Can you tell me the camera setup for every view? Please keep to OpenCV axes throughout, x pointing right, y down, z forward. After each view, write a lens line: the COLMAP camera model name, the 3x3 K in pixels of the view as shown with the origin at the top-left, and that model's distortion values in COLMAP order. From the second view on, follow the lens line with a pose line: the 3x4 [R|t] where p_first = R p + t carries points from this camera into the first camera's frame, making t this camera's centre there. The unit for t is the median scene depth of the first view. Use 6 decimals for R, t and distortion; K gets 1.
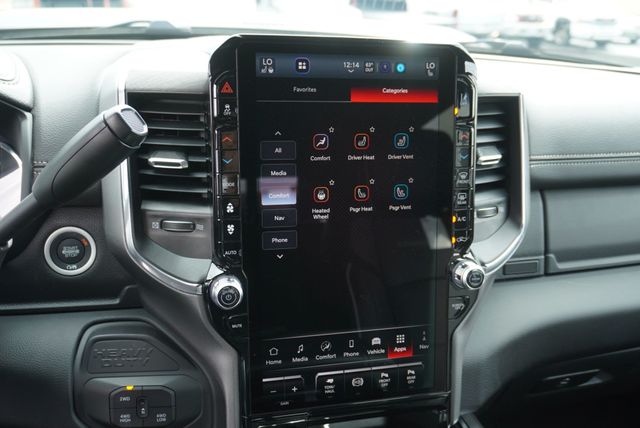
lens RADIAL K [[580.8, 0, 320.7], [0, 580.8, 215.8], [0, 0, 1]] dist [-0.023024, 0.000000]
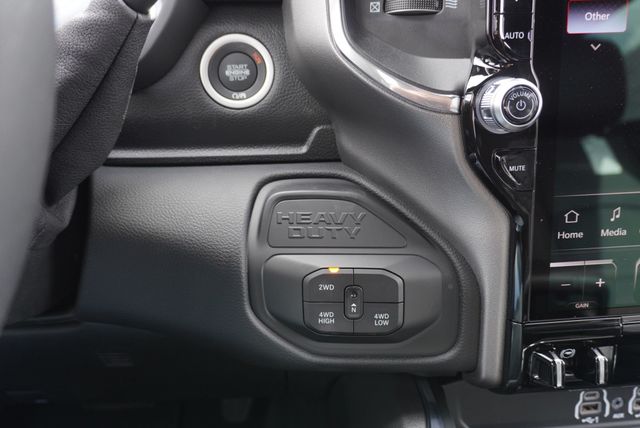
lens RADIAL K [[518.1, 0, 320.0], [0, 518.1, 213.3], [0, 0, 1]] dist [-0.018752, -0.001086]
pose [[0.983820, 0.006515, -0.179039, -0.235153], [0.004873, 0.997996, 0.063093, 0.192103], [0.179091, -0.062945, 0.981817, 0.428179]]
